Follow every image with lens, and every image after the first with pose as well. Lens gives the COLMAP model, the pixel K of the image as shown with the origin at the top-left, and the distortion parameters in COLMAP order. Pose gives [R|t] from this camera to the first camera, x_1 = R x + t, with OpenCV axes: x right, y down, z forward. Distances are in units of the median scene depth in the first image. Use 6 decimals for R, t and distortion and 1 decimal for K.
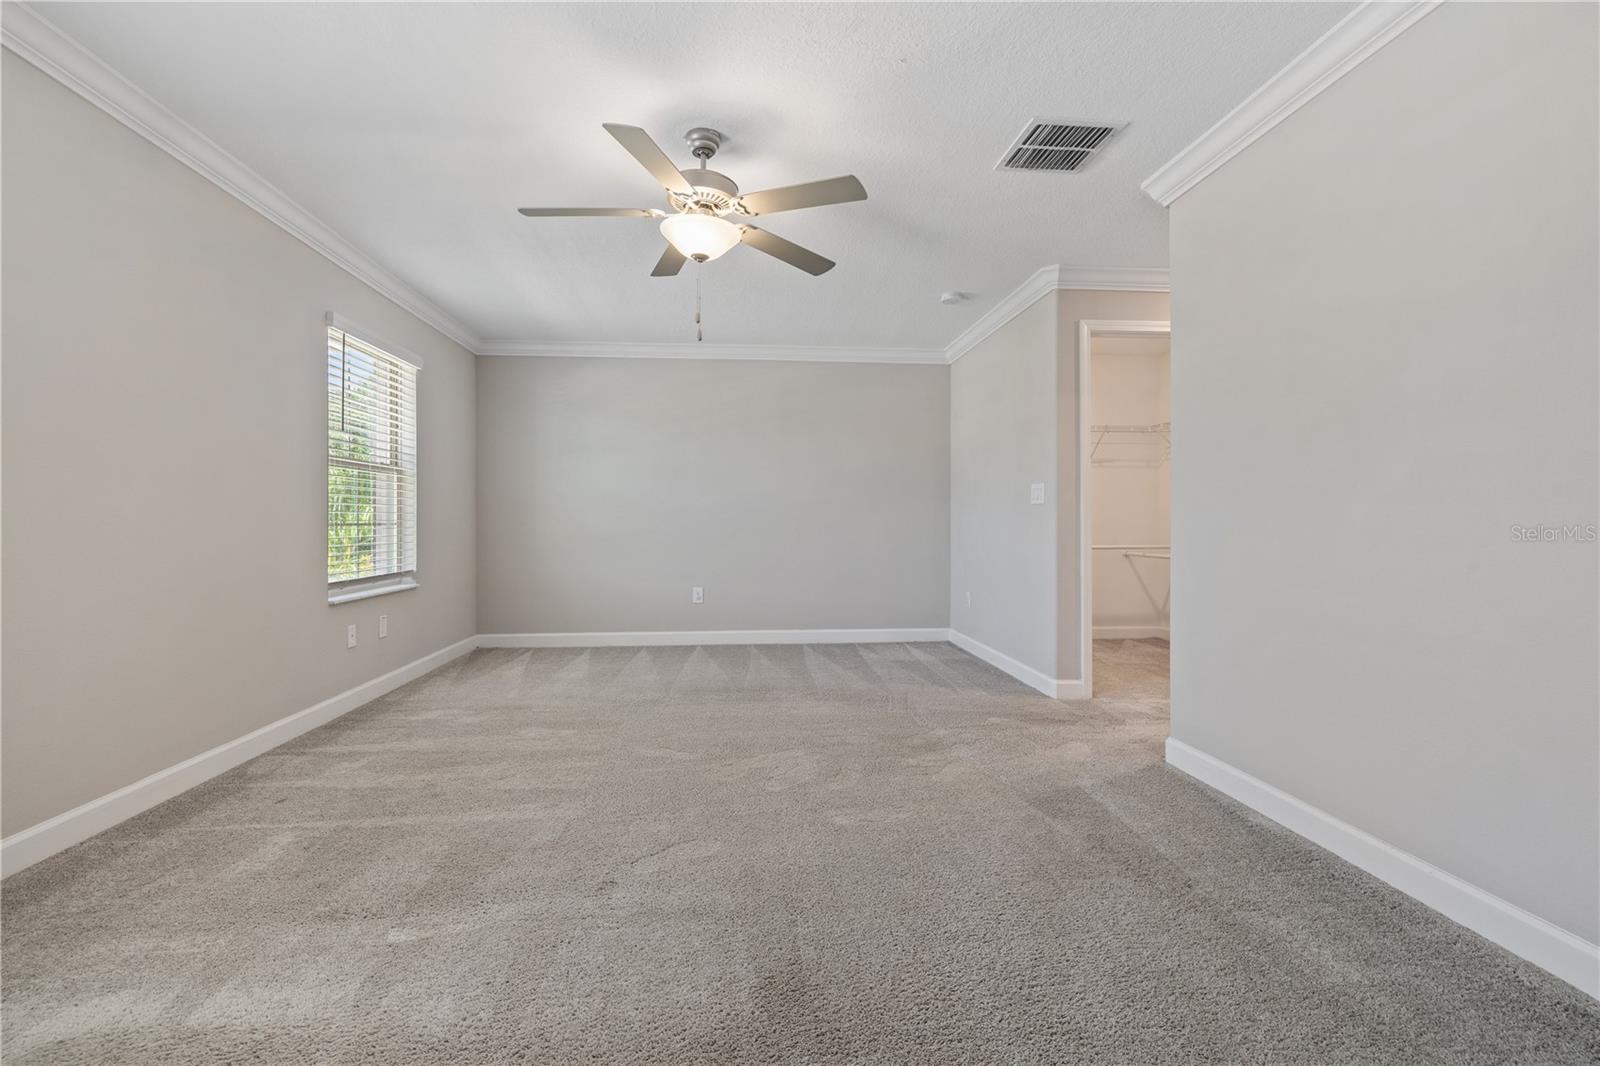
lens RADIAL K [[689.3, 0, 792.3], [0, 689.3, 529.7], [0, 0, 1]] dist [0.000296, 0.000018]
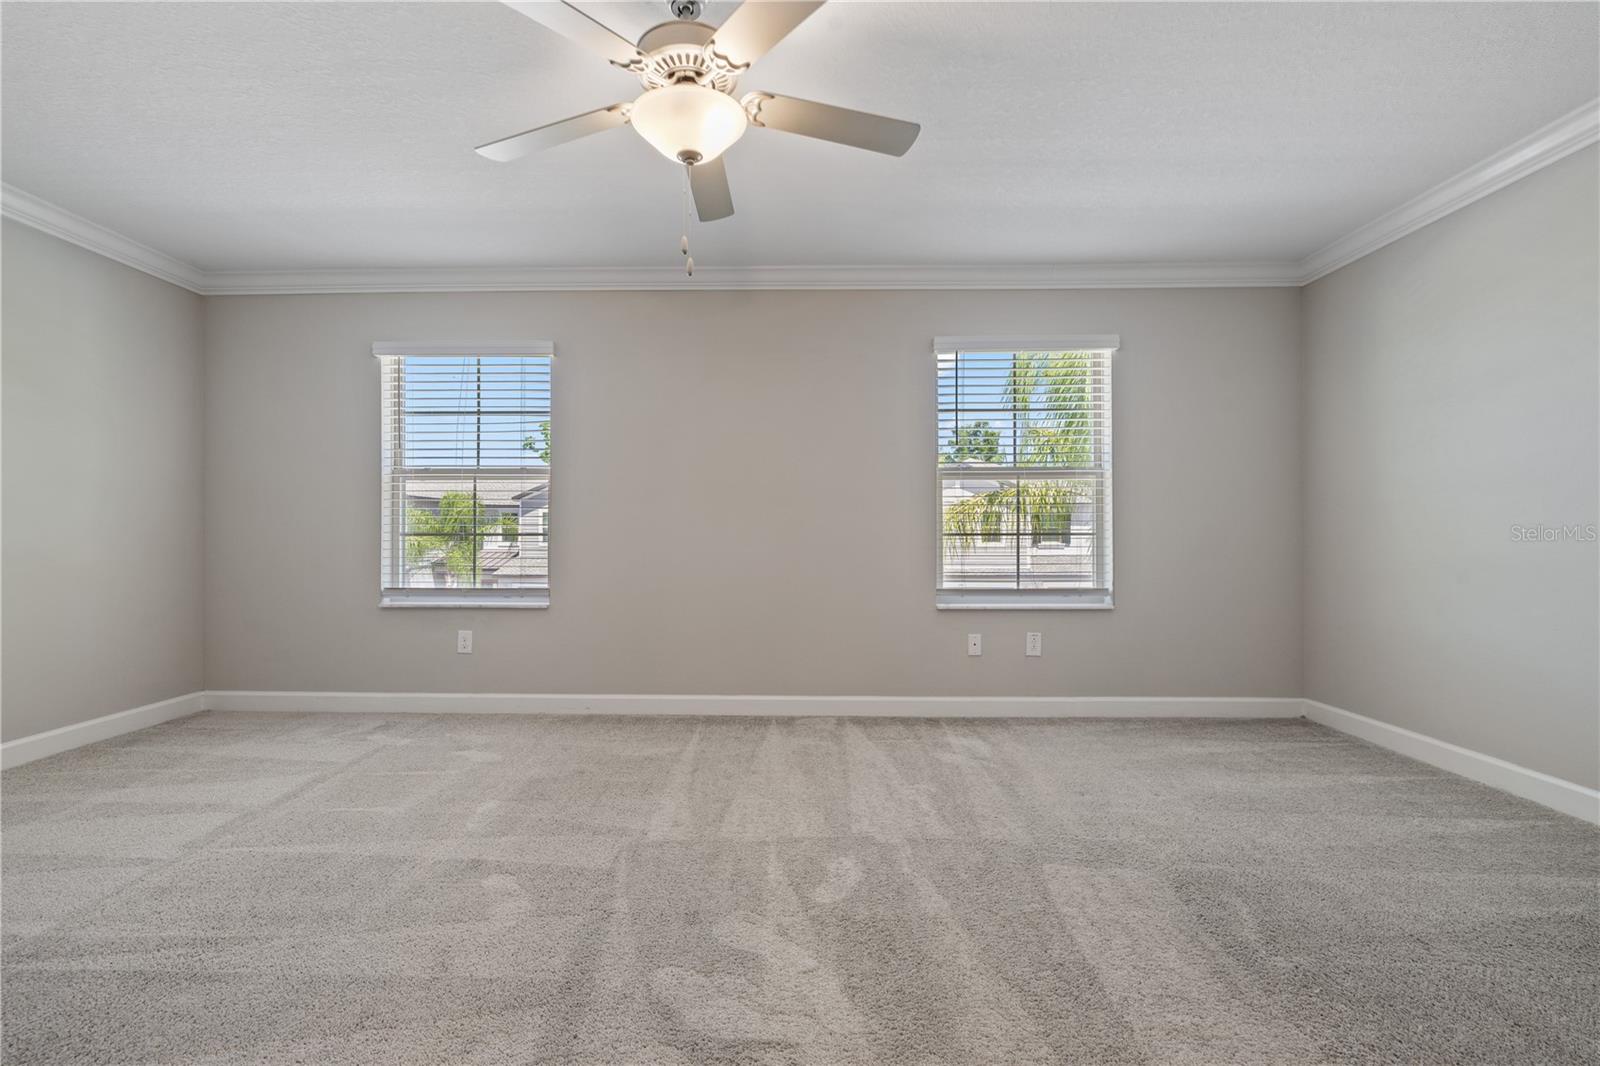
lens RADIAL K [[689.3, 0, 792.3], [0, 689.3, 529.7], [0, 0, 1]] dist [0.000296, 0.000018]
pose [[-0.109102, -0.008903, -0.993991, 0.417454], [-0.009987, 0.999919, -0.007860, -0.003377], [0.993980, 0.009070, -0.109182, 0.883609]]
